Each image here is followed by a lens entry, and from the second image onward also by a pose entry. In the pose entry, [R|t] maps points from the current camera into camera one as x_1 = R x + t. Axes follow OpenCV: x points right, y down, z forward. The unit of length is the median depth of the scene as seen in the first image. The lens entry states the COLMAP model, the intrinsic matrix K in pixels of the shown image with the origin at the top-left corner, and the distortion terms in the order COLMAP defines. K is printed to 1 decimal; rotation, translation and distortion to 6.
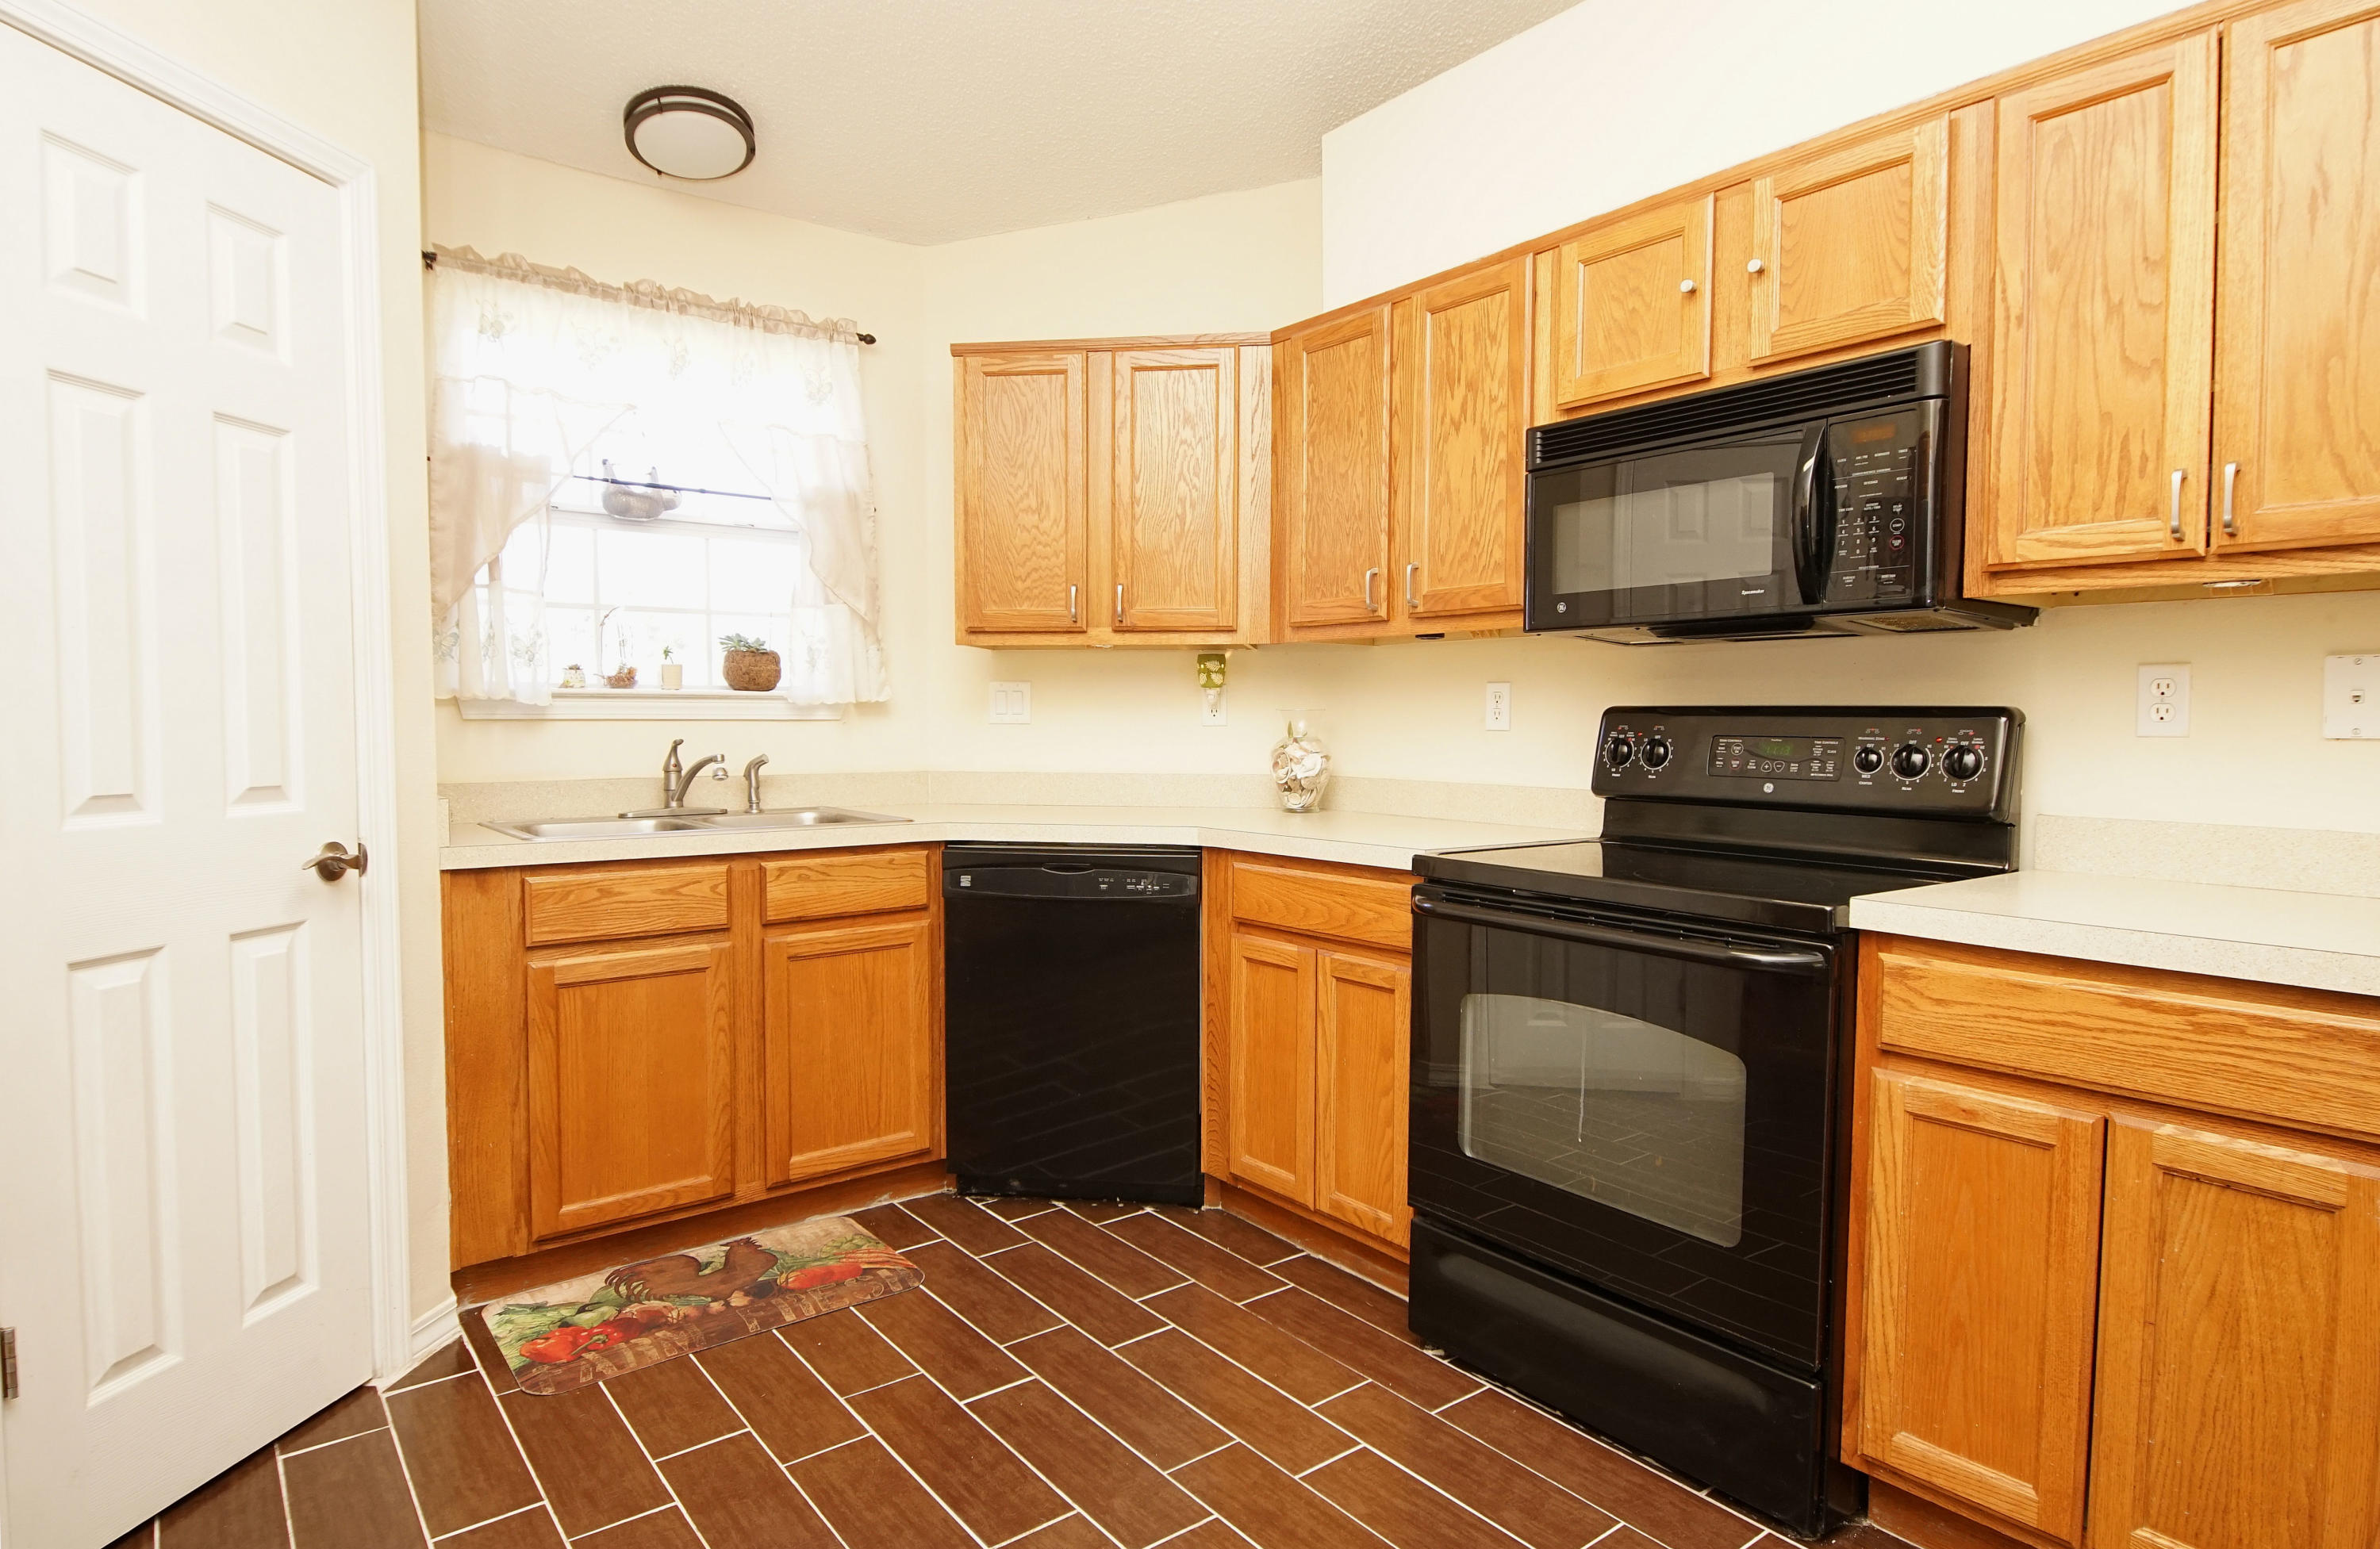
lens RADIAL K [[1302.4, 0, 1182.2], [0, 1302.4, 773.5], [0, 0, 1]] dist [0.035397, -0.035103]
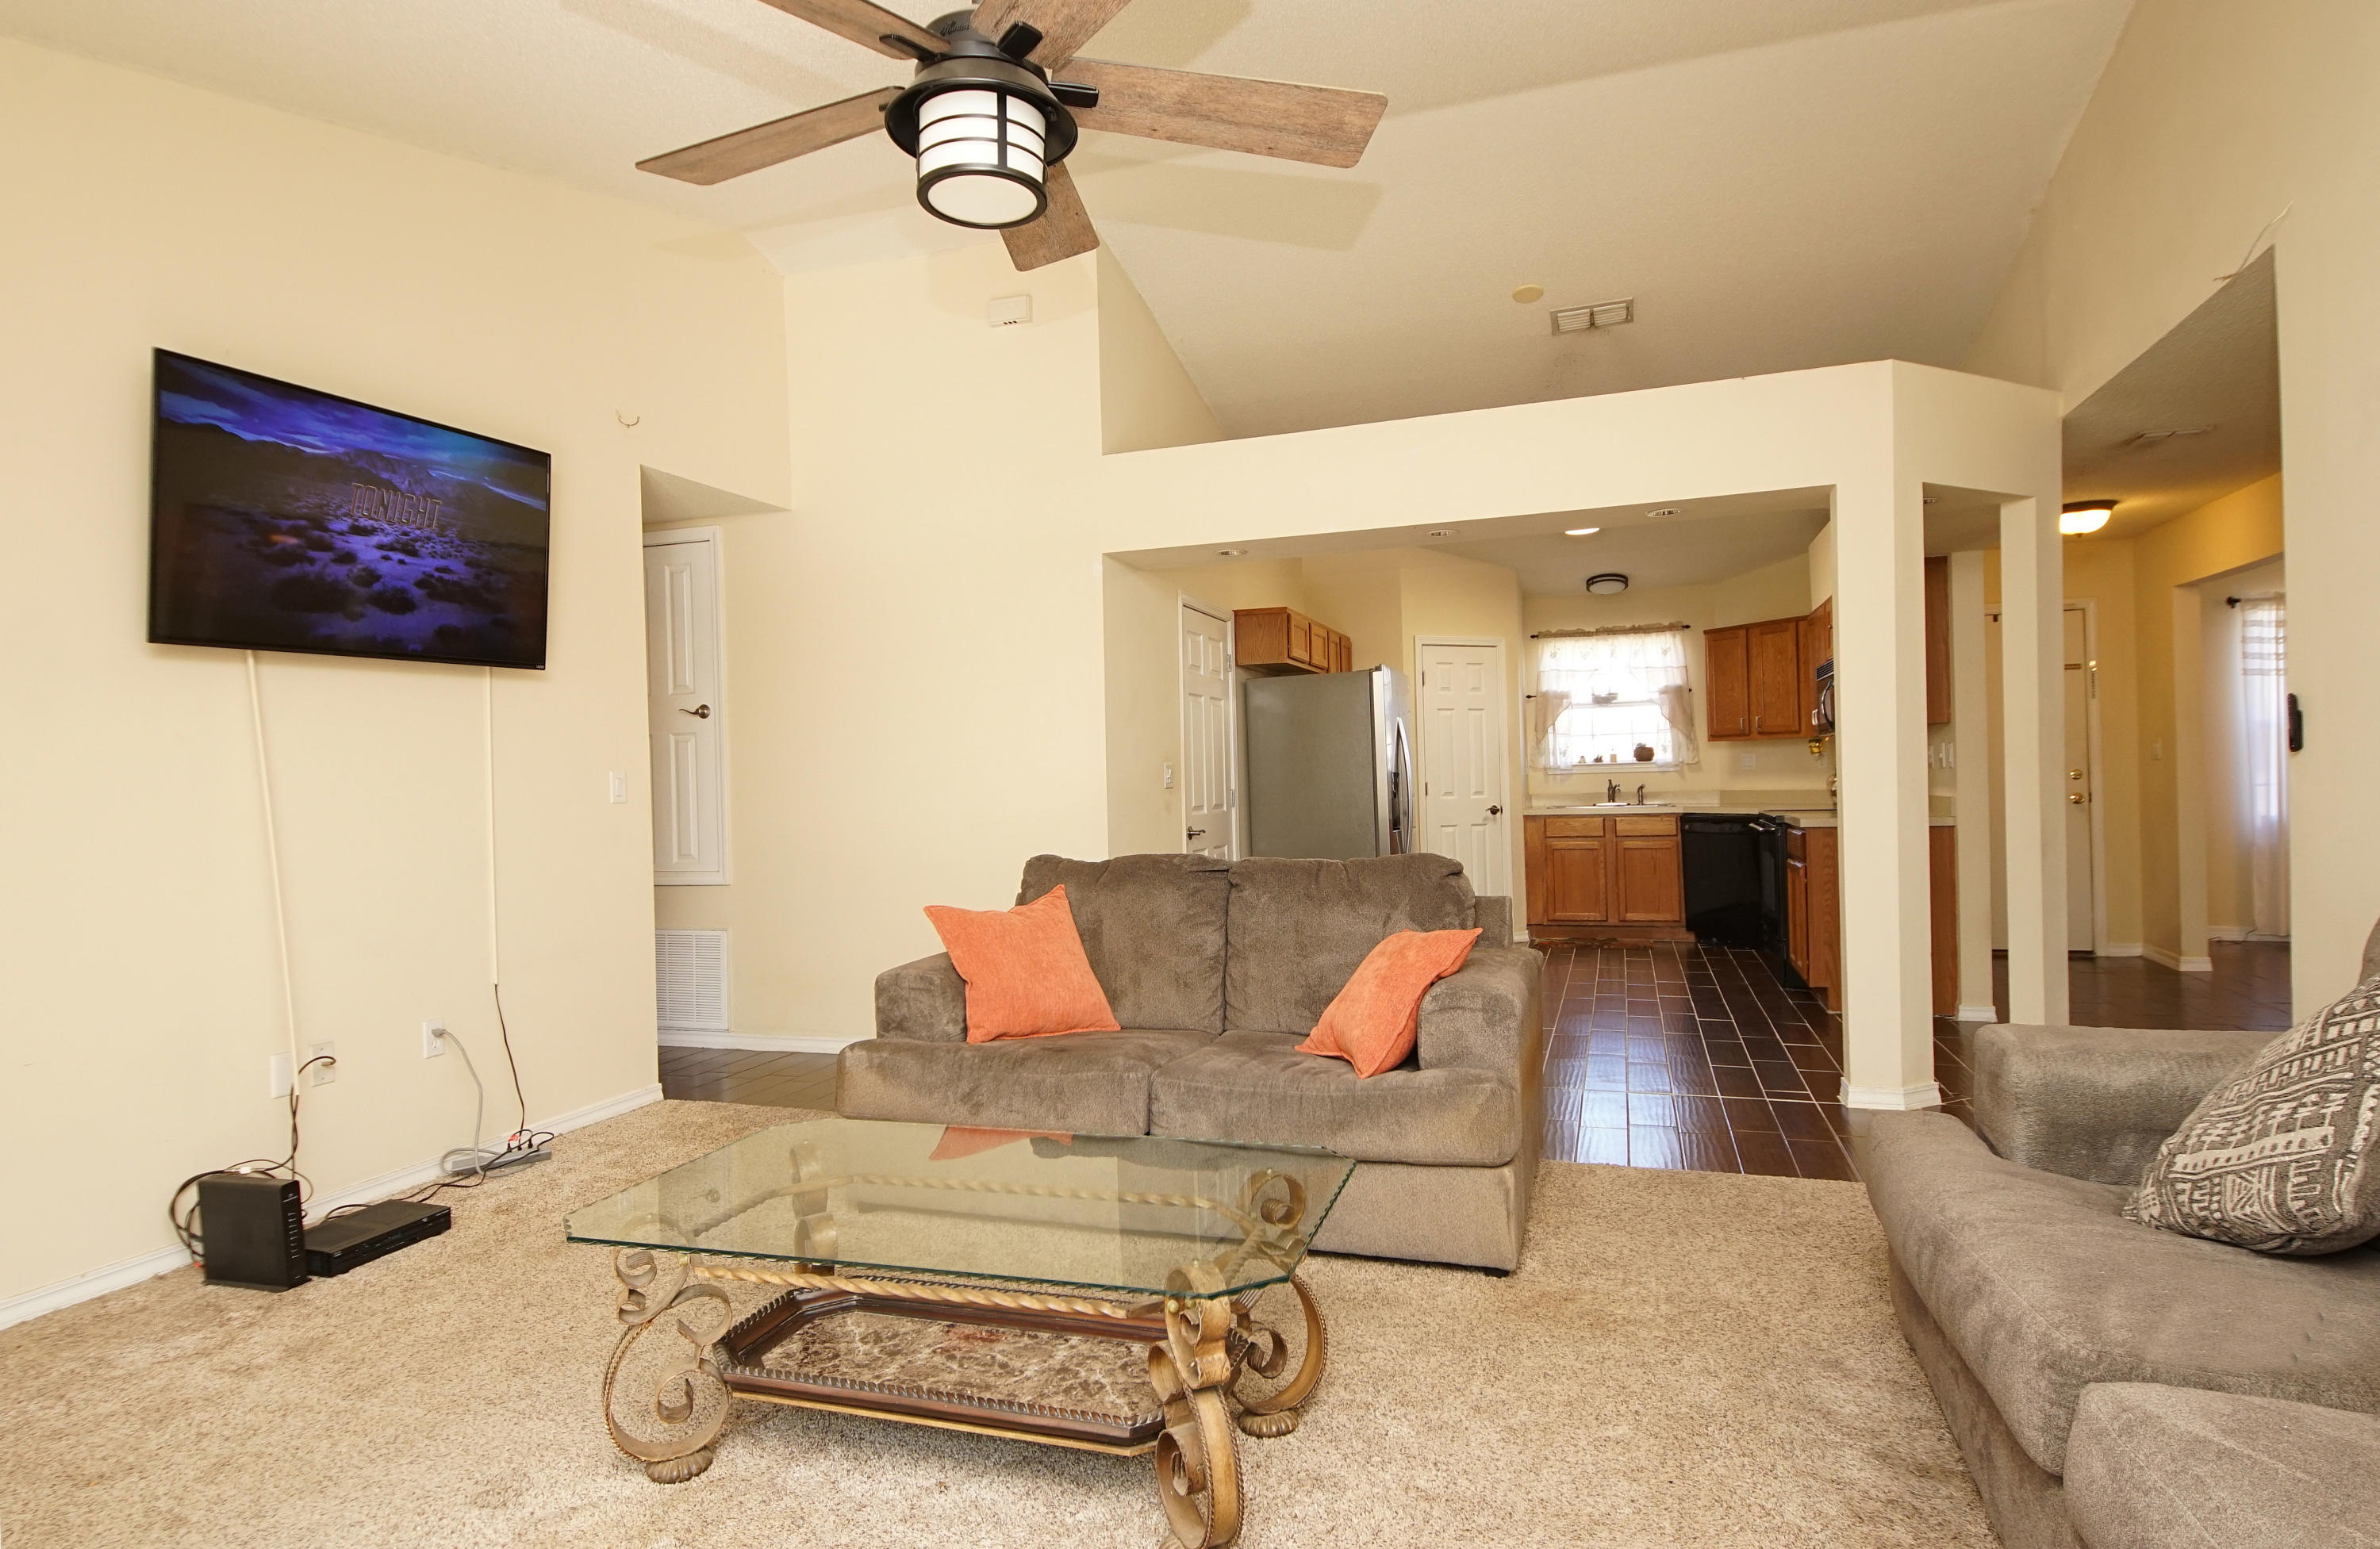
lens RADIAL K [[1302.4, 0, 1182.2], [0, 1302.4, 773.5], [0, 0, 1]] dist [0.035397, -0.035103]
pose [[0.555170, -0.020766, -0.831478, 1.704103], [-0.009786, 0.999456, -0.031496, 0.070293], [0.831679, 0.025622, 0.554665, -1.605752]]
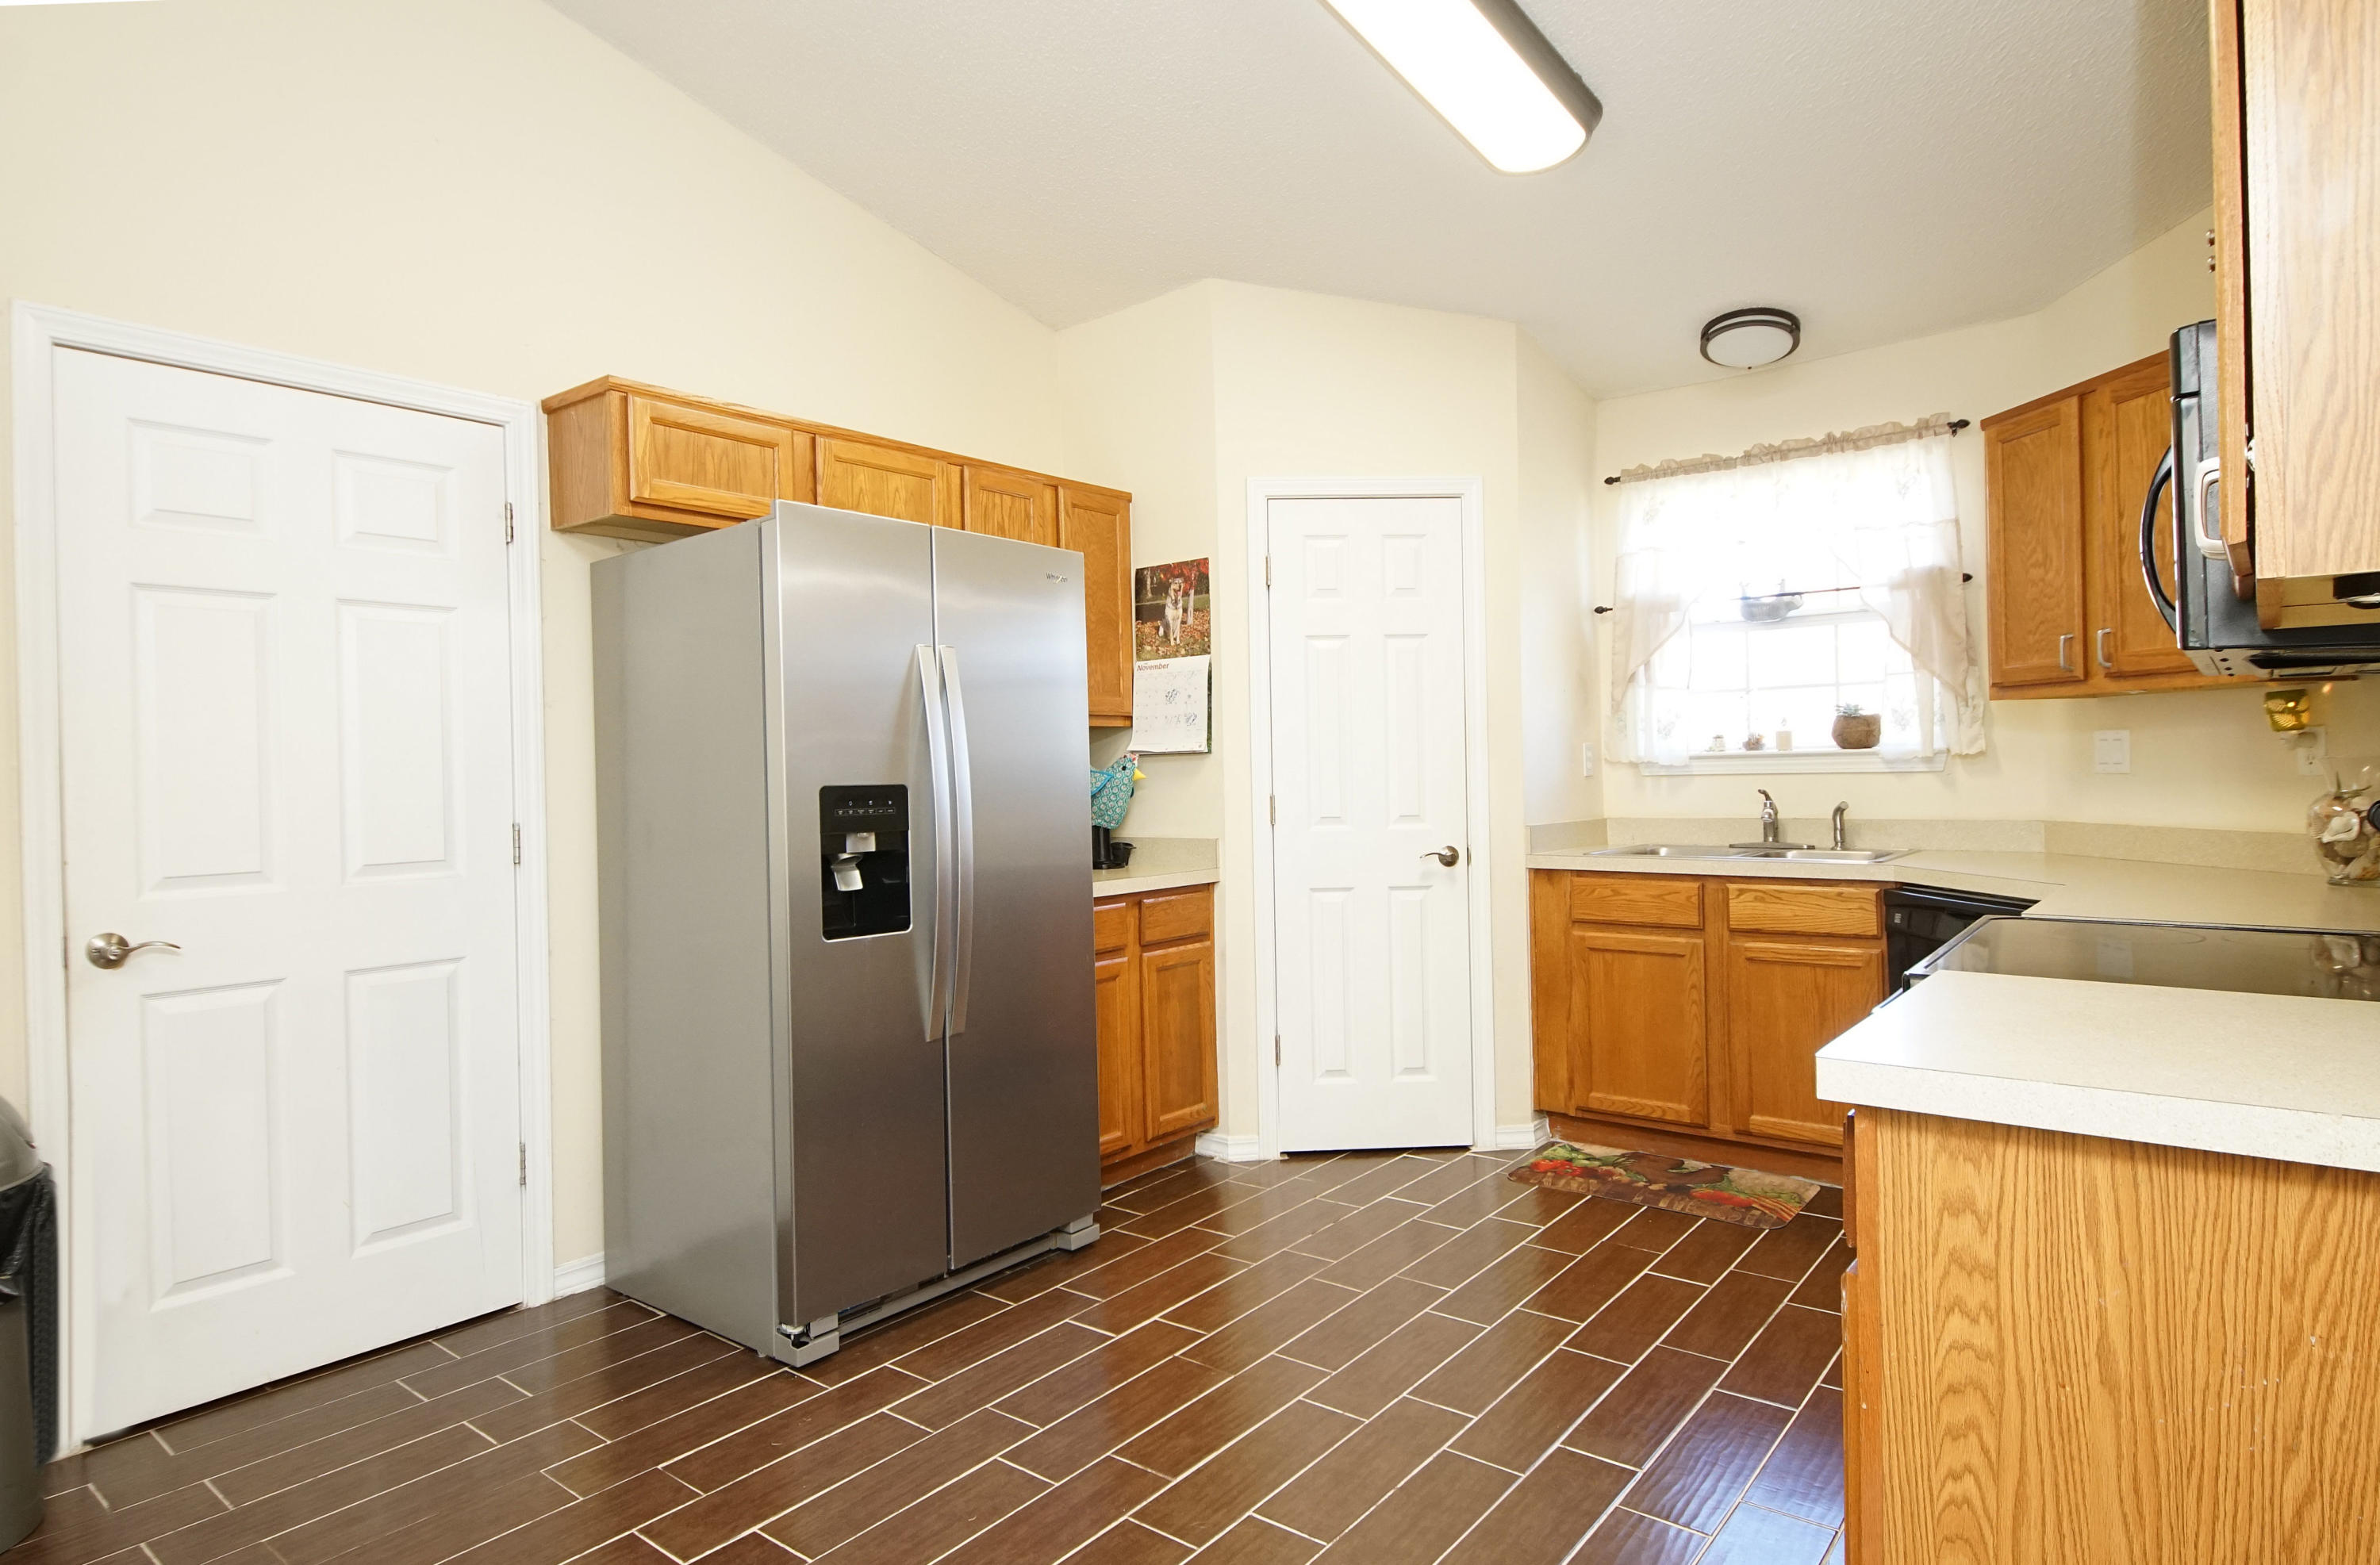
lens RADIAL K [[1324.6, 0, 1190.0], [0, 1324.6, 782.5], [0, 0, 1]] dist [0.032131, -0.030587]
pose [[0.236139, 0.001631, -0.971718, 0.851006], [-0.021143, 0.999770, -0.003460, -0.018362], [0.971489, 0.021362, 0.236119, 0.144252]]
